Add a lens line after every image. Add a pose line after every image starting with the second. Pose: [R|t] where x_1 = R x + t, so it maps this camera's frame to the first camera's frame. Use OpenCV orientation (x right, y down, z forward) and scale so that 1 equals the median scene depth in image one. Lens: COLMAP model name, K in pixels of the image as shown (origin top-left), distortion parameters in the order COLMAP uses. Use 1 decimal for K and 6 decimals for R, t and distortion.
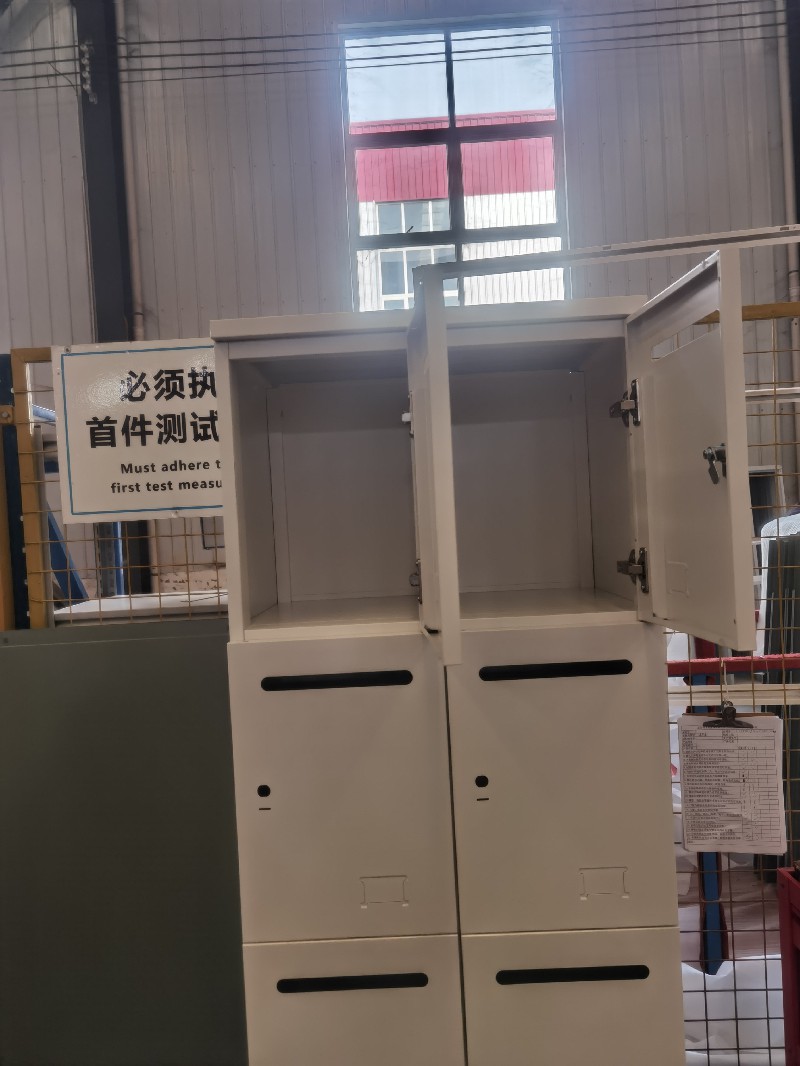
lens RADIAL K [[846.0, 0, 395.9], [0, 846.0, 531.0], [0, 0, 1]] dist [-0.000855, 0.047290]
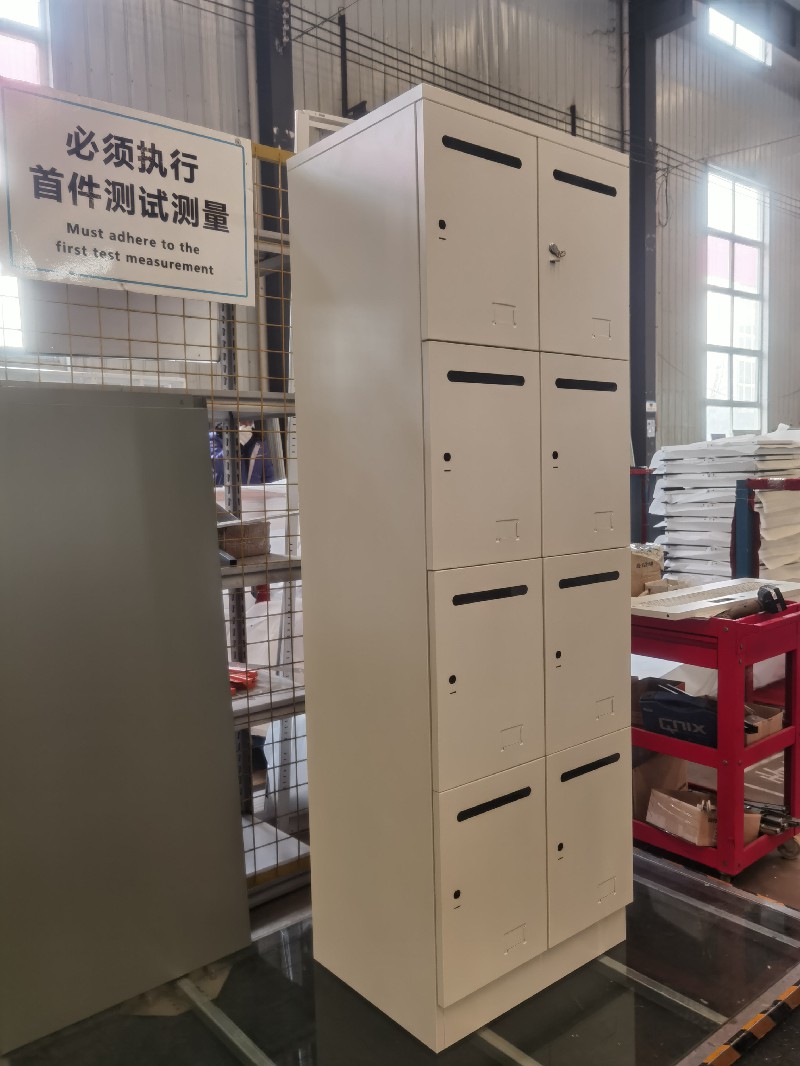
lens RADIAL K [[835.6, 0, 404.6], [0, 835.6, 531.9], [0, 0, 1]] dist [0.041005, -0.050461]
pose [[0.759739, -0.013643, 0.650084, -0.657639], [-0.010966, 0.999369, 0.033789, 0.232789], [-0.650135, -0.032800, 0.759110, 0.023539]]
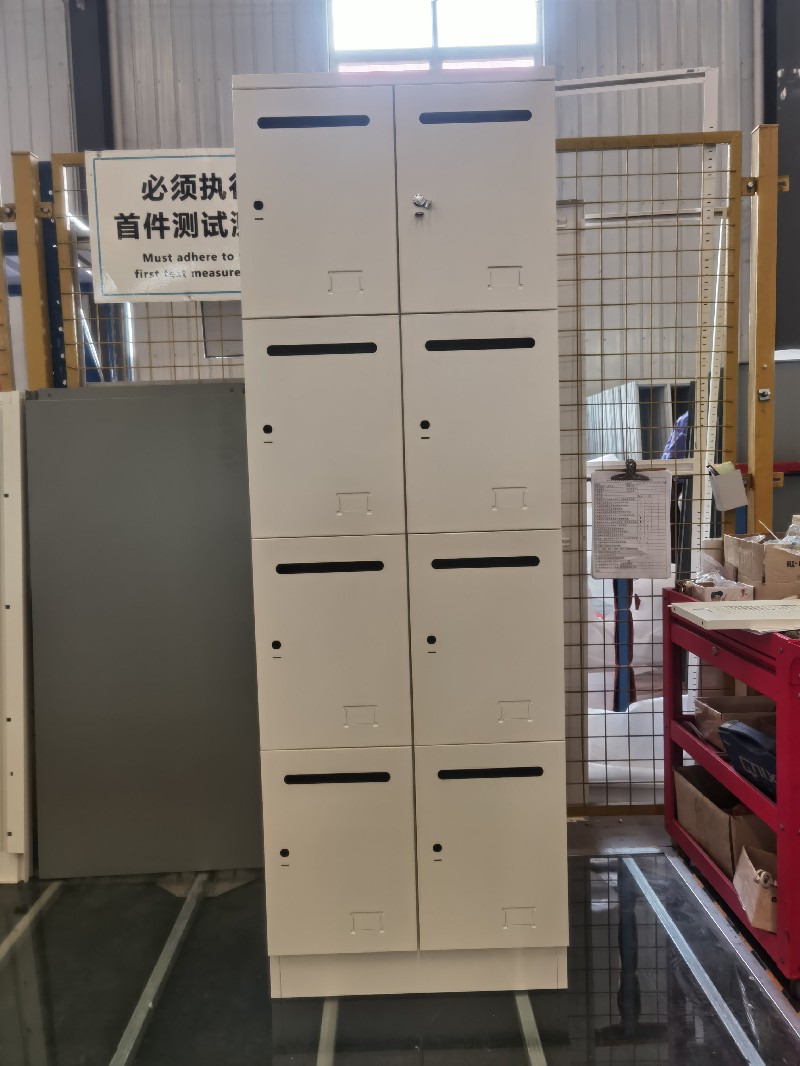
lens RADIAL K [[835.6, 0, 404.6], [0, 835.6, 531.9], [0, 0, 1]] dist [0.041005, -0.050461]
pose [[0.999189, 0.019004, 0.035500, 0.013149], [-0.021235, 0.997753, 0.063541, 0.233338], [-0.034213, -0.064243, 0.997348, -0.236639]]
